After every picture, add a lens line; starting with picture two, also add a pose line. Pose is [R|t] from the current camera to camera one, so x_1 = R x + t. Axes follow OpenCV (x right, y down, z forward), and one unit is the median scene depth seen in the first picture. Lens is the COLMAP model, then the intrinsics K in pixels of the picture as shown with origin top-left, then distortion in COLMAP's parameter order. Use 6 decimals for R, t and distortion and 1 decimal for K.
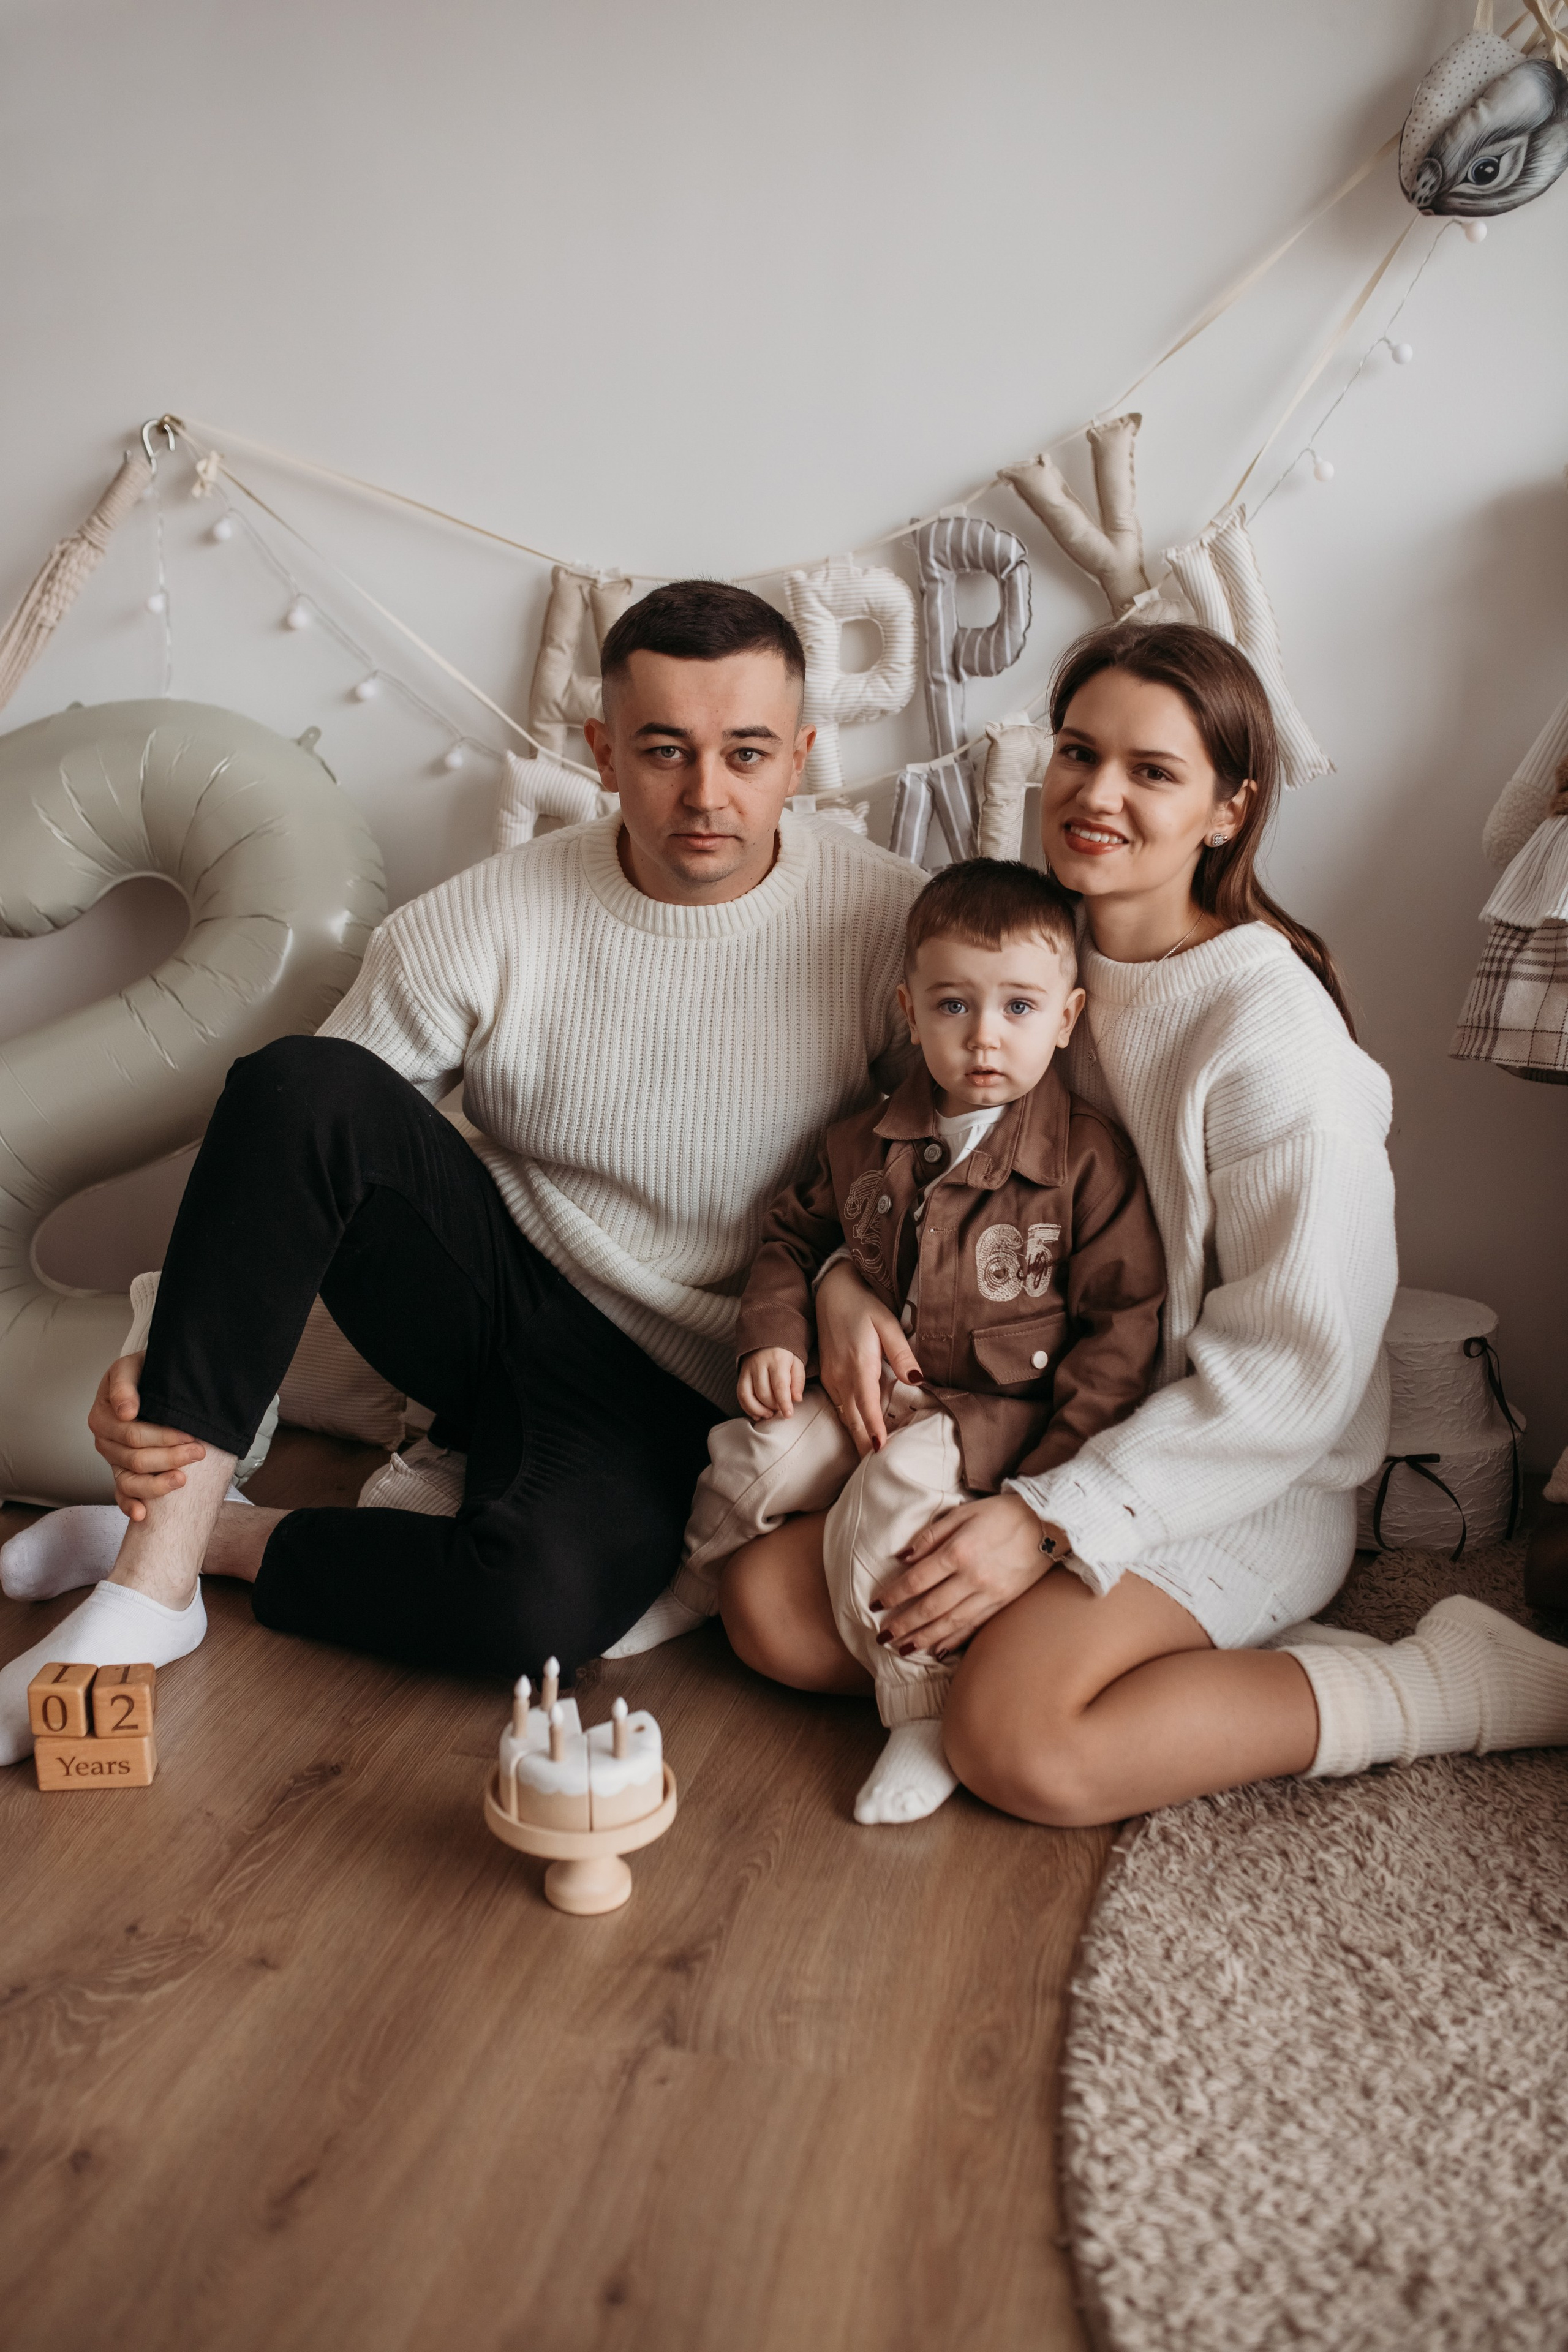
lens RADIAL K [[2253.3, 0, 785.1], [0, 2253.3, 1184.0], [0, 0, 1]] dist [-0.061351, 0.083665]
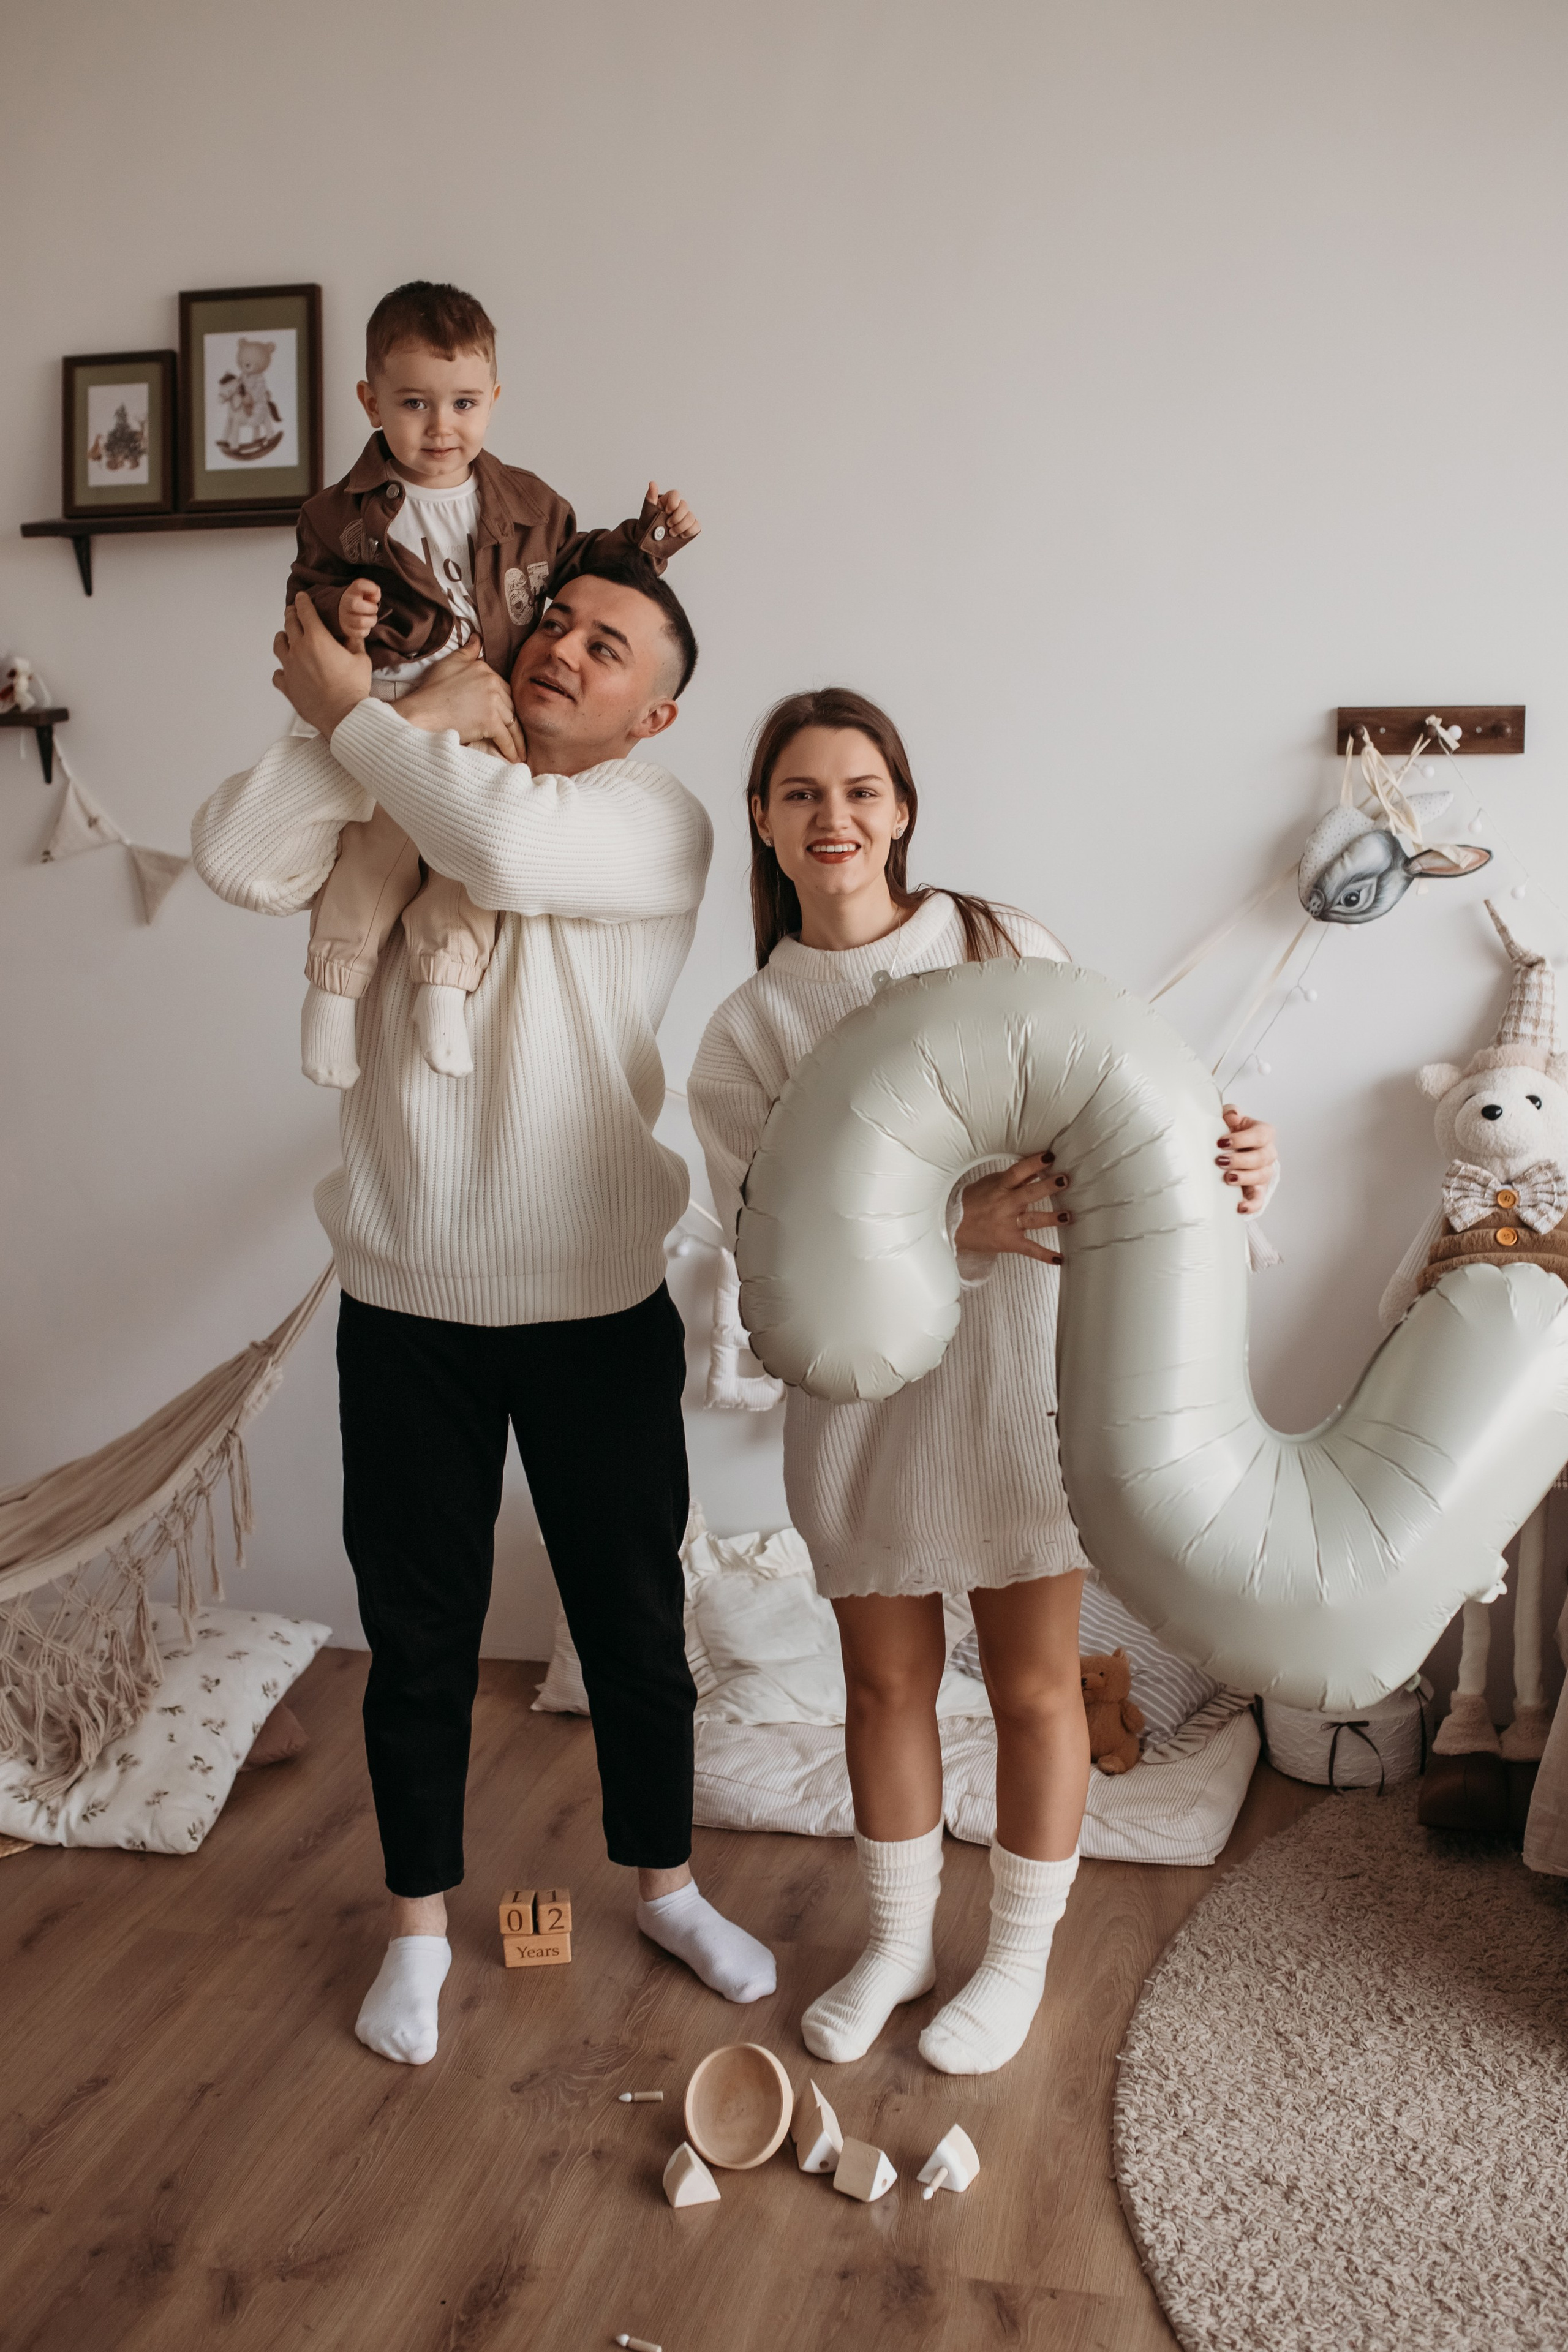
lens RADIAL K [[2445.6, 0, 749.6], [0, 2445.6, 1221.8], [0, 0, 1]] dist [-0.082230, 0.105043]
pose [[0.998050, -0.041455, -0.046668, -0.042804], [0.039585, 0.998403, -0.040295, -0.208400], [0.048264, 0.038369, 0.998097, -0.839352]]
